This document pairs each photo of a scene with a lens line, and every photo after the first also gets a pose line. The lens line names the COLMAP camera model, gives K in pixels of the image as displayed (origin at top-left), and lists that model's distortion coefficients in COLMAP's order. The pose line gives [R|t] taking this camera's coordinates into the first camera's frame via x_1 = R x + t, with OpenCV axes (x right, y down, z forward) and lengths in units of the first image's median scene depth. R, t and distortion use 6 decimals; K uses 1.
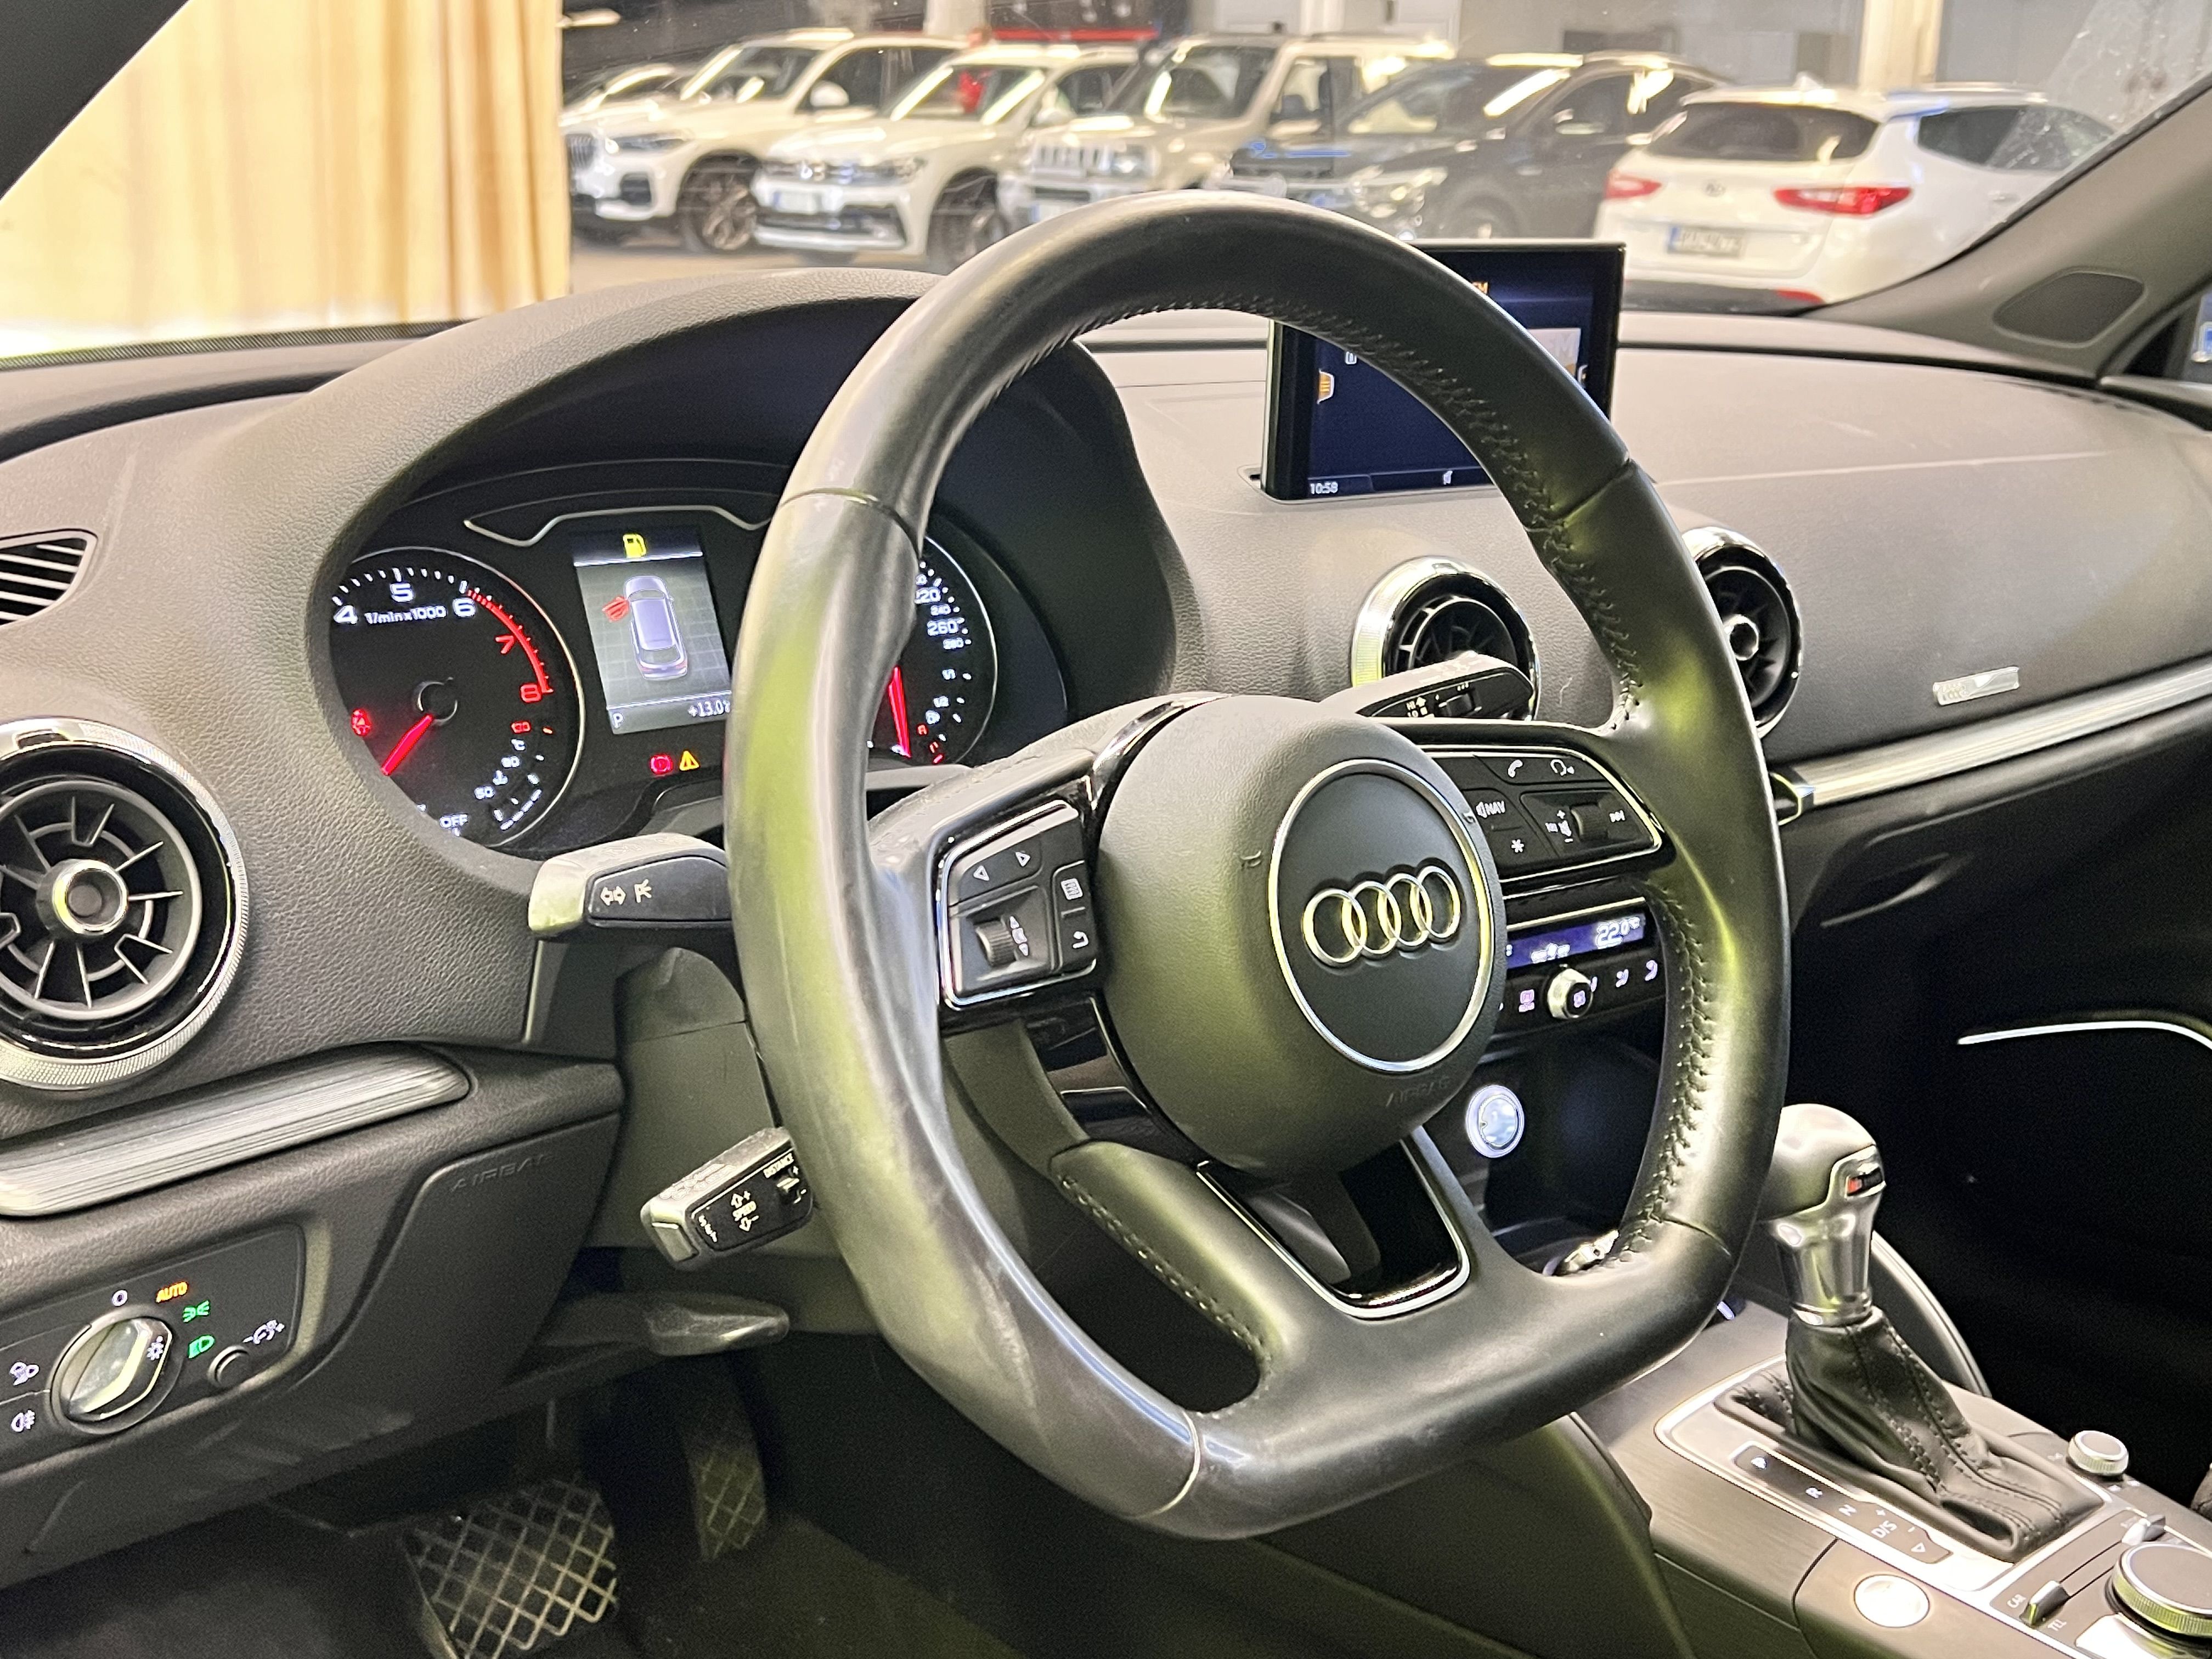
lens RADIAL K [[2551.1, 0, 1106.0], [0, 2551.1, 829.5], [0, 0, 1]] dist [-0.011775, -0.015278]
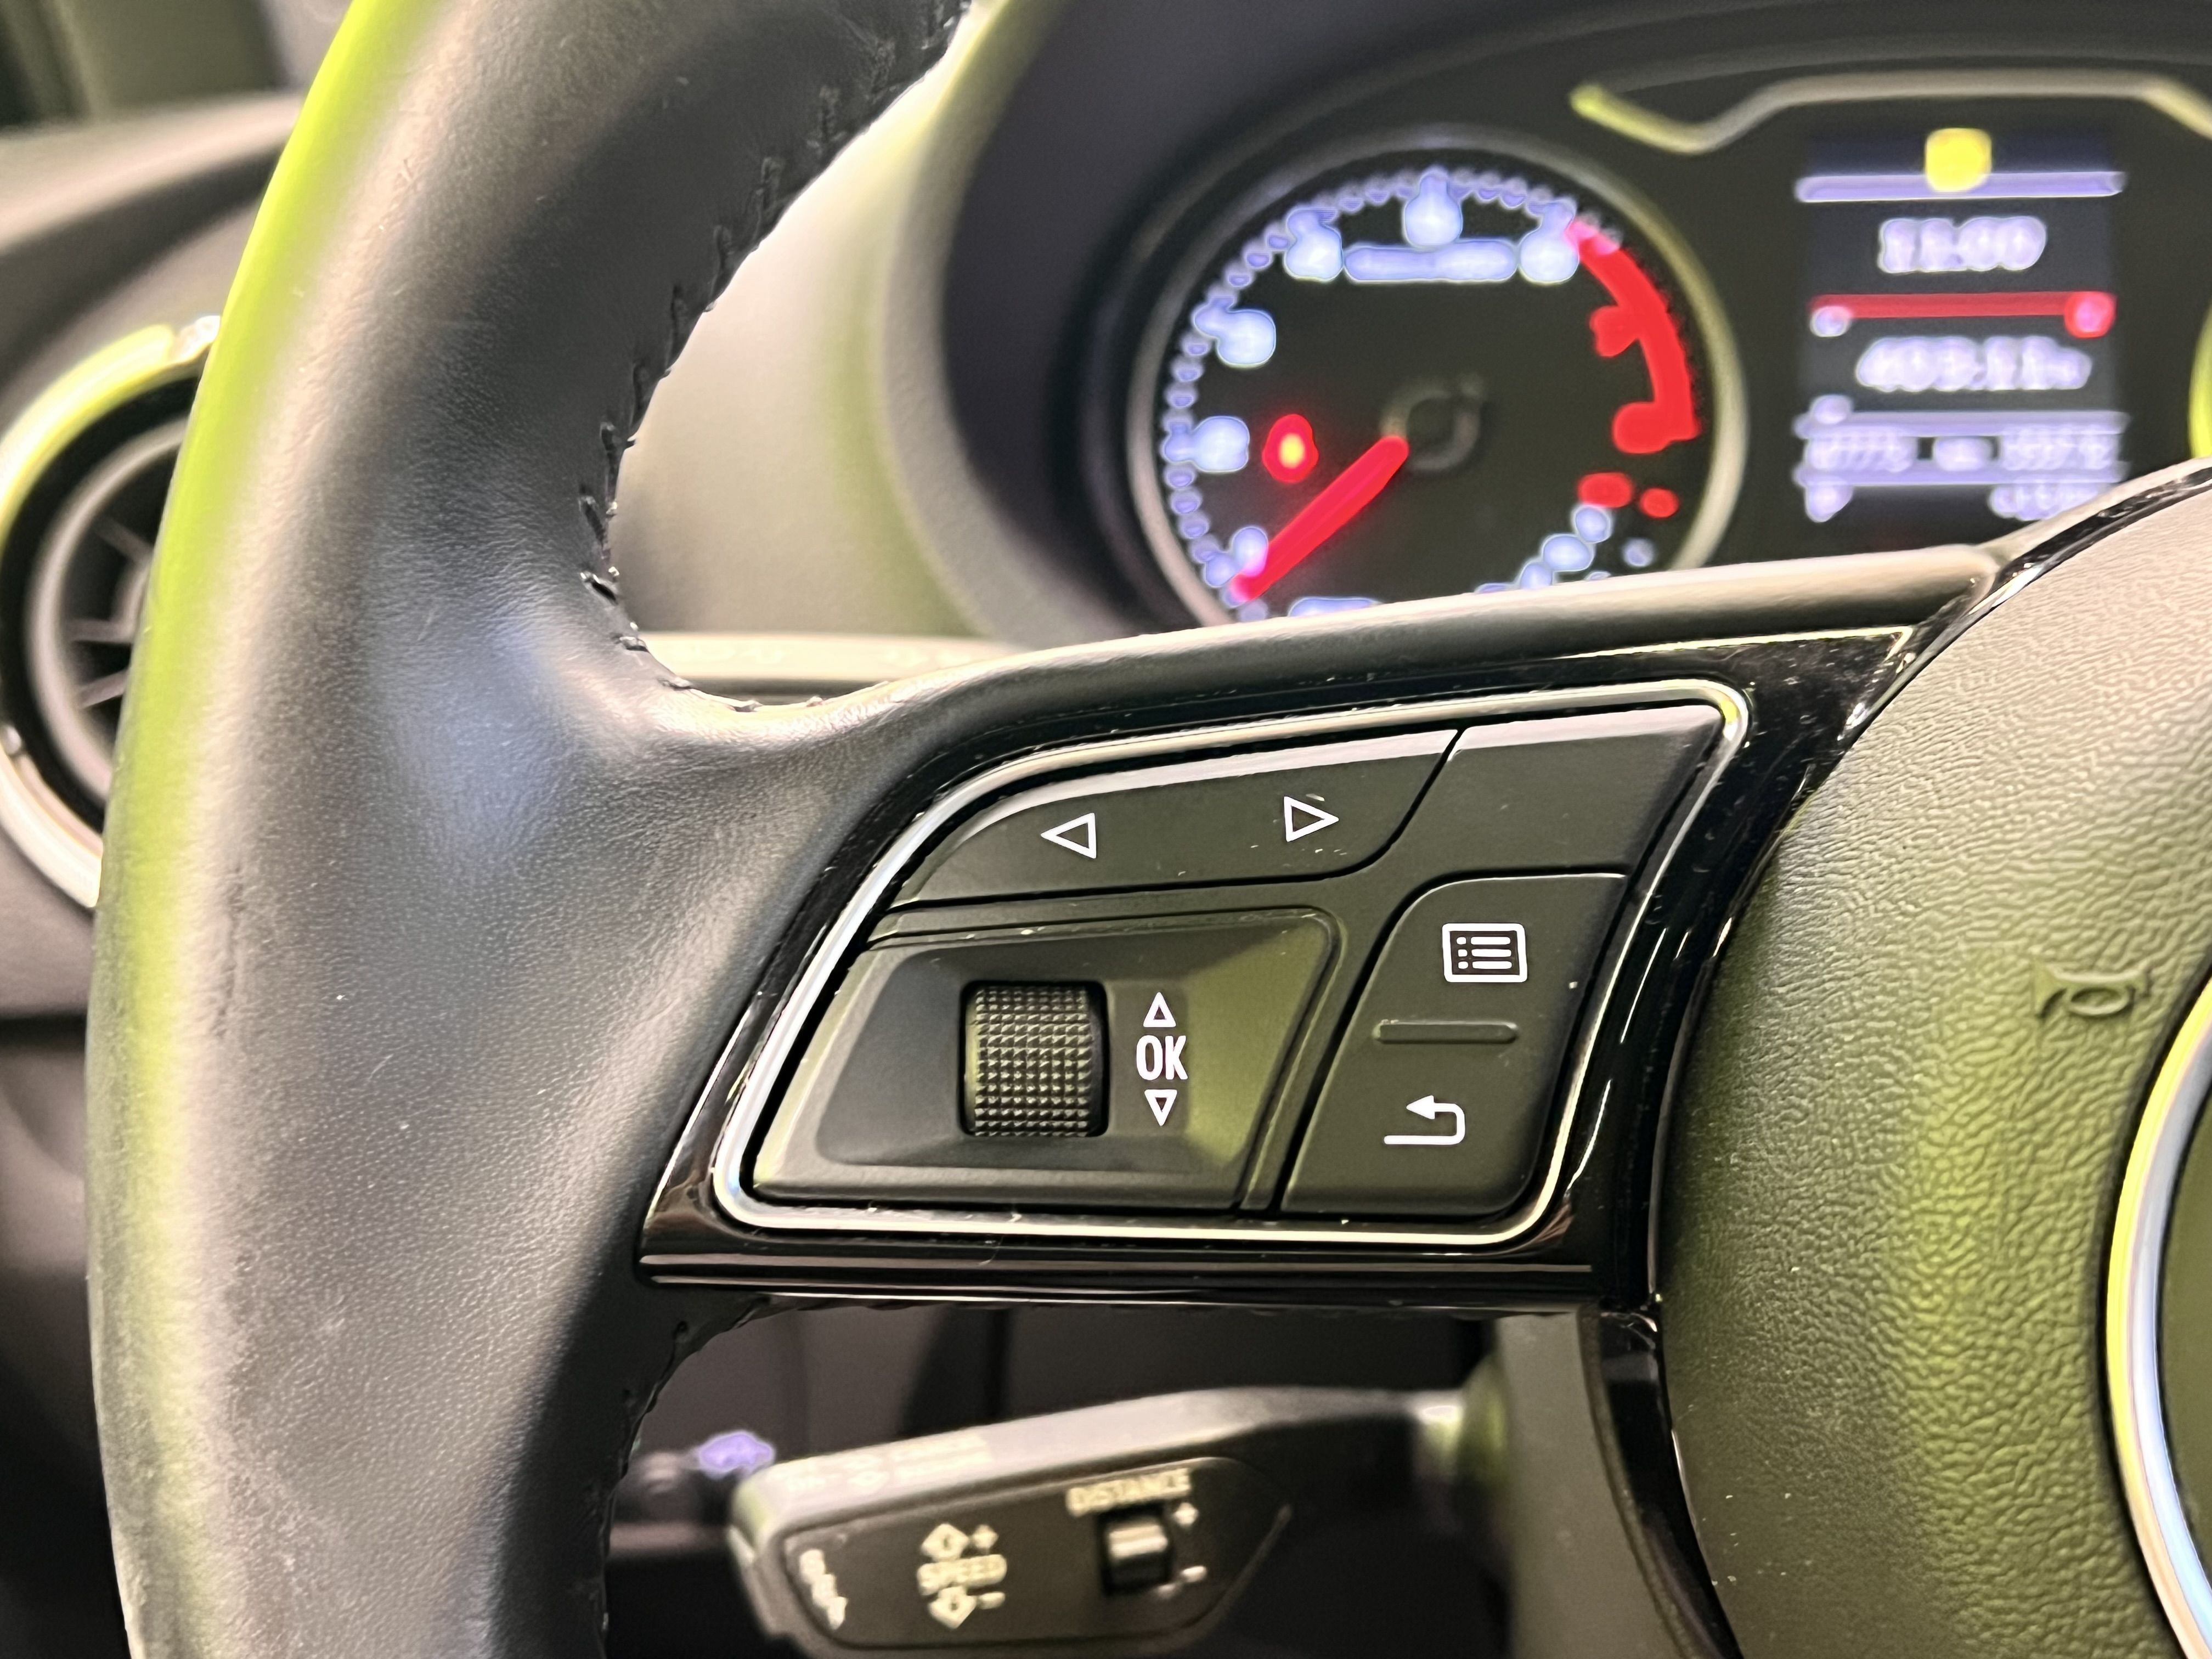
lens RADIAL K [[2781.3, 0, 1106.0], [0, 2781.3, 829.5], [0, 0, 1]] dist [0.028502, 0.022379]
pose [[0.634608, 0.164393, -0.755147, 0.149829], [-0.141237, 0.985329, 0.095810, -0.011820], [0.759819, 0.045852, 0.648516, 0.557486]]
